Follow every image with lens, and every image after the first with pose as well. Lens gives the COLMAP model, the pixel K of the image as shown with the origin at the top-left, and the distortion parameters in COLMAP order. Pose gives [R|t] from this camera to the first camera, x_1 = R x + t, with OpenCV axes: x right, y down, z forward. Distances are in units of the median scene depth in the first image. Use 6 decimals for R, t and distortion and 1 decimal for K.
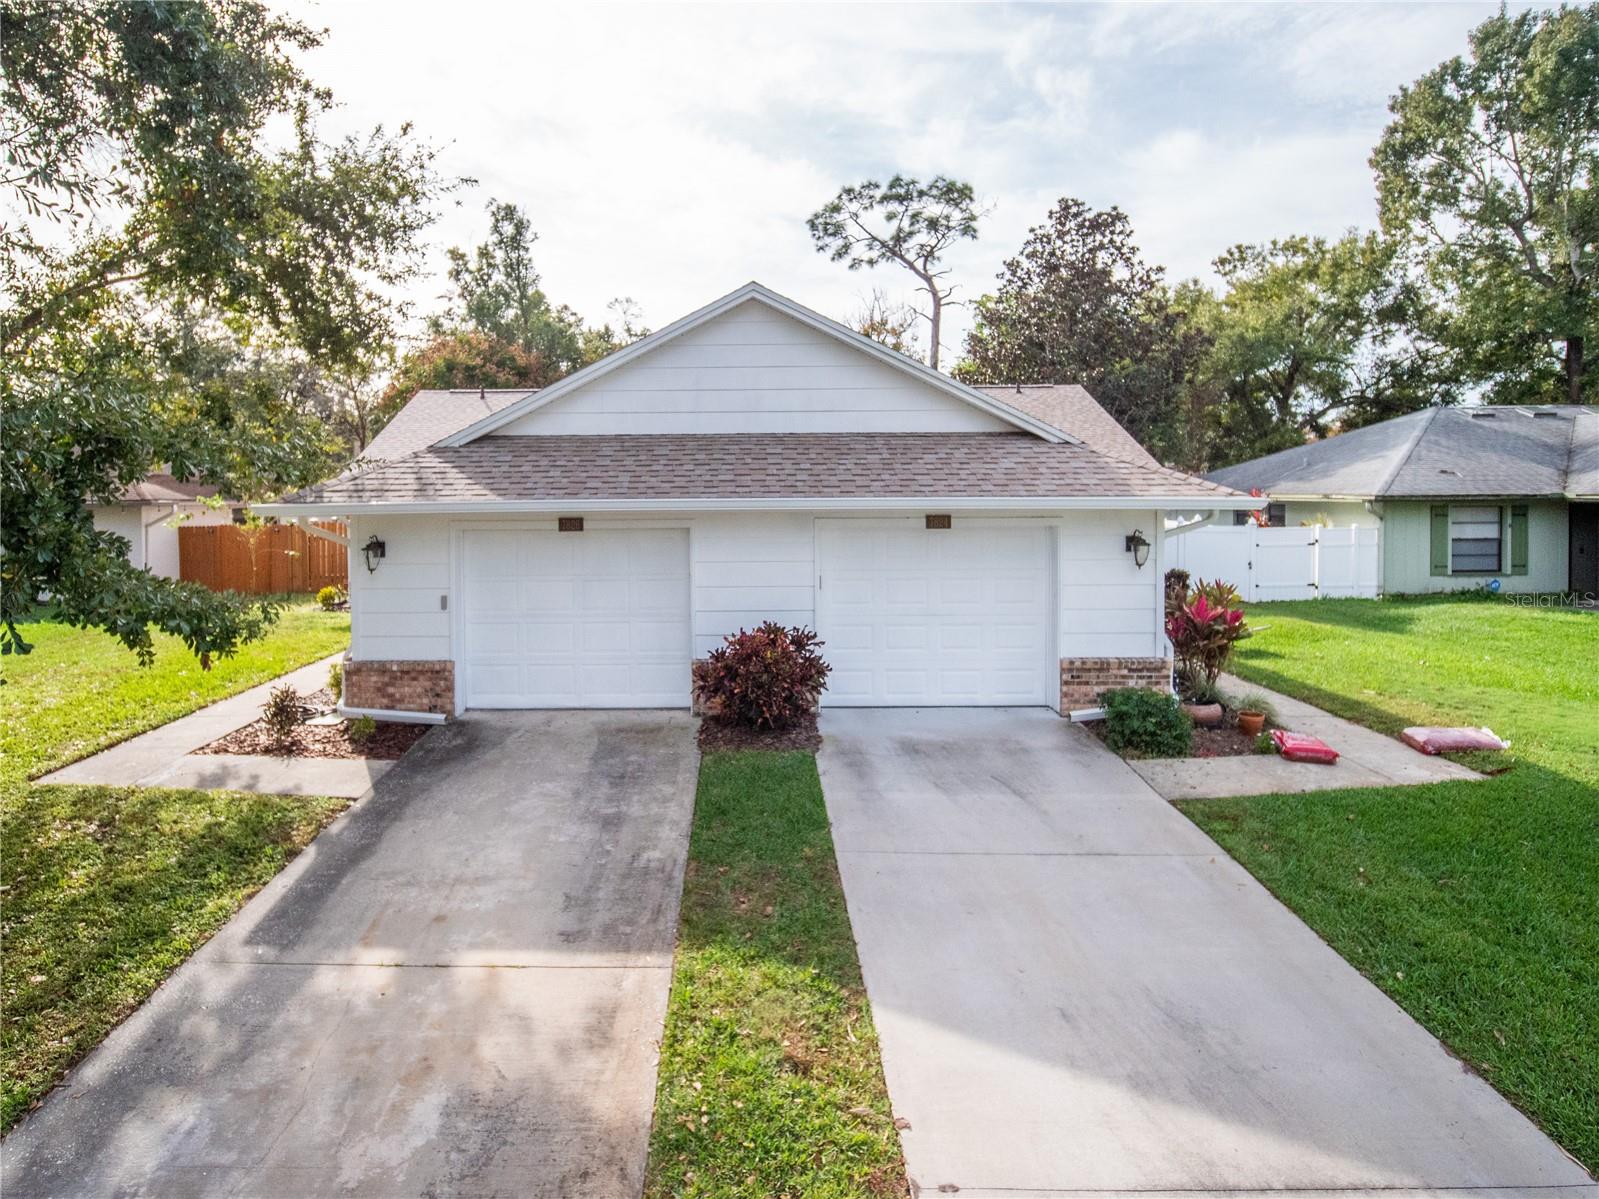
lens RADIAL K [[879.6, 0, 746.8], [0, 879.6, 516.3], [0, 0, 1]] dist [-0.014408, 0.000316]
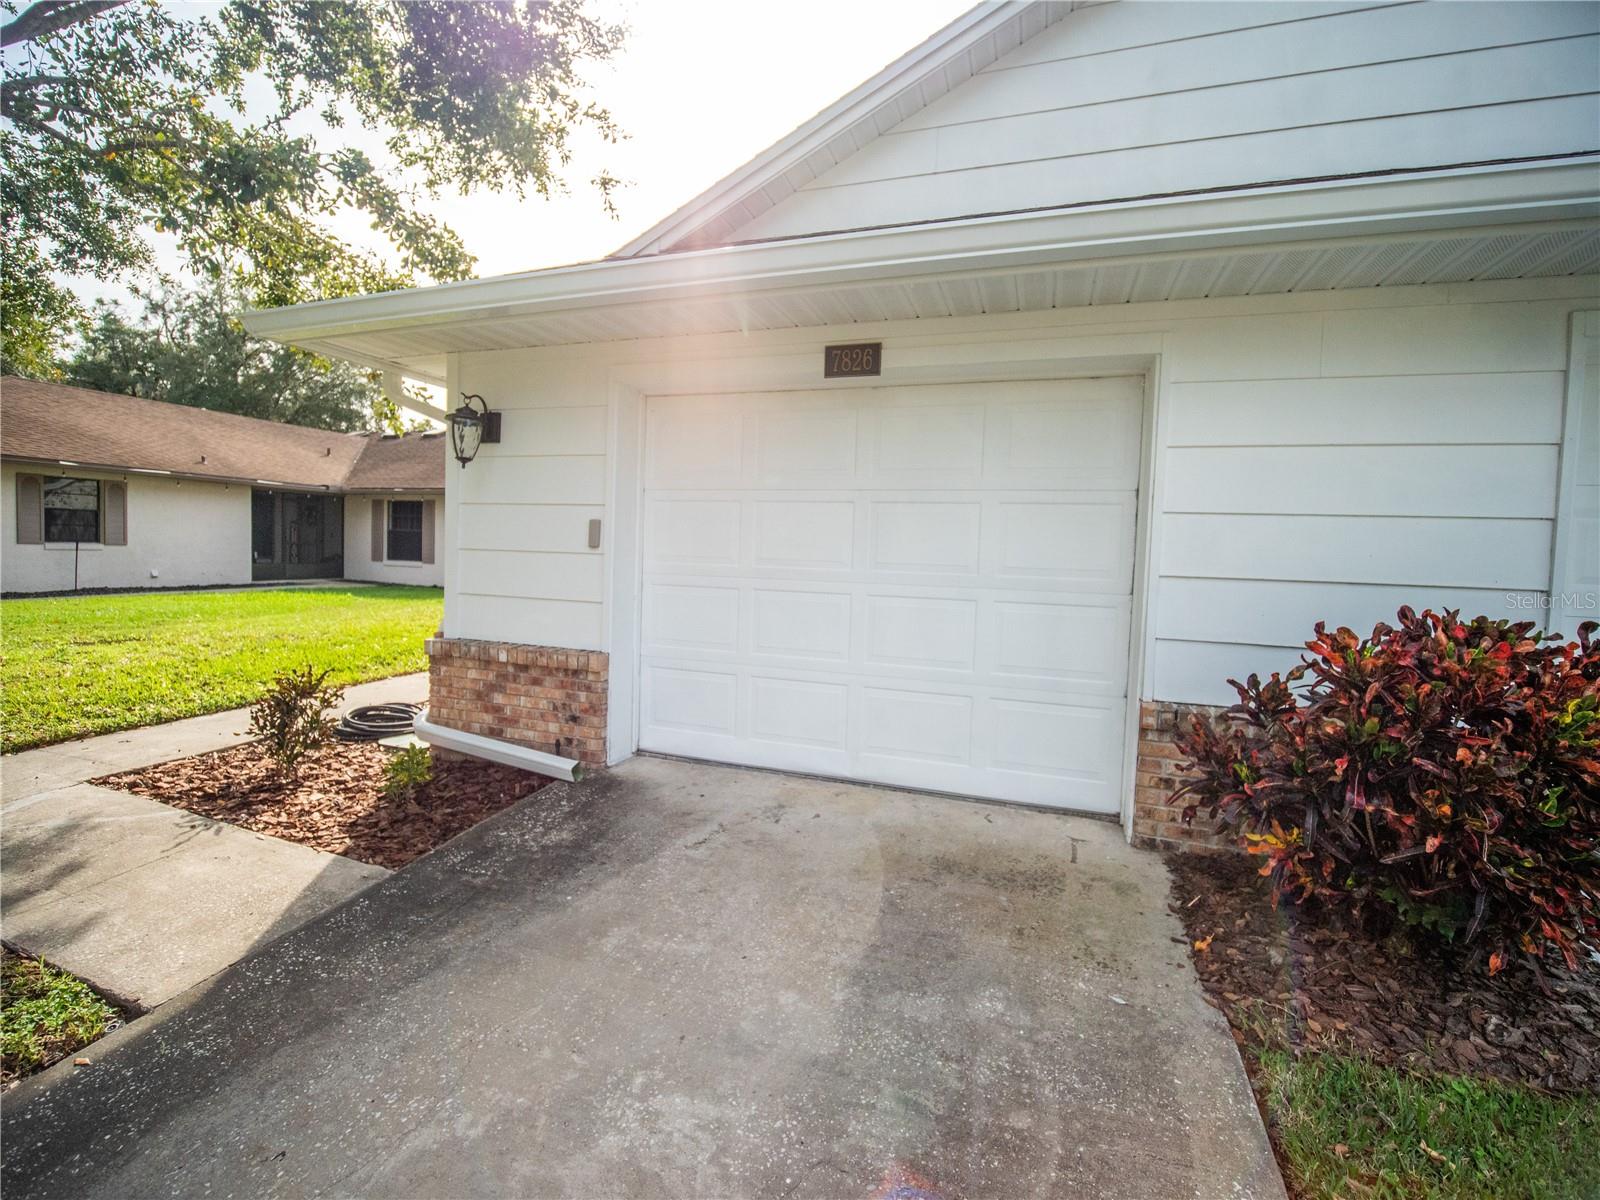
lens RADIAL K [[727.3, 0, 796.5], [0, 727.3, 588.2], [0, 0, 1]] dist [-0.019475, 0.000100]
pose [[0.945953, 0.053799, -0.319809, -0.105829], [-0.046336, 0.998448, 0.030903, 0.111243], [0.320975, -0.014414, 0.946978, 0.651735]]
